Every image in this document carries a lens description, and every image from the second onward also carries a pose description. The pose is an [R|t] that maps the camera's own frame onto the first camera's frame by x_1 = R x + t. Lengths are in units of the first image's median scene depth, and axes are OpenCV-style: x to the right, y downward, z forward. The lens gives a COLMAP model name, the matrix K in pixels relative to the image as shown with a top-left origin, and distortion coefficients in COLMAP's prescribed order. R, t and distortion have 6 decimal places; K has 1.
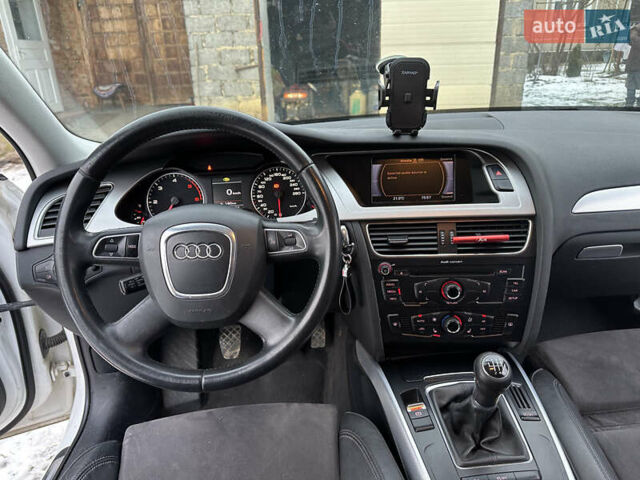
lens RADIAL K [[416.1, 0, 320.0], [0, 416.1, 240.0], [0, 0, 1]] dist [0.048137, -0.003271]
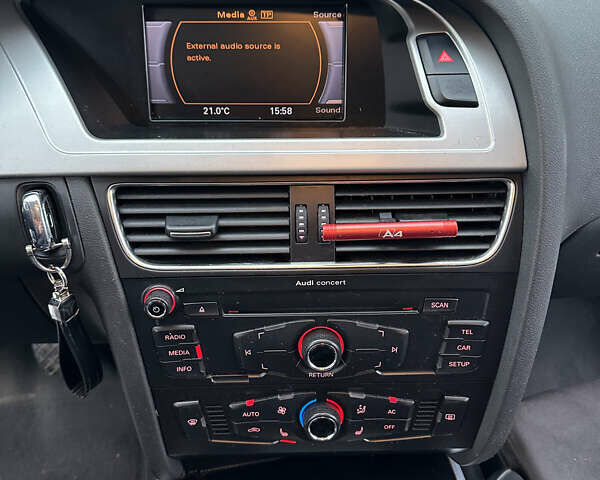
lens RADIAL K [[558.0, 0, 300.0], [0, 558.0, 240.0], [0, 0, 1]] dist [0.148678, -0.276701]
pose [[0.993583, -0.013193, 0.112337, 0.229991], [-0.008629, 0.981438, 0.191584, -0.091701], [-0.112780, -0.191324, 0.975026, 0.470249]]
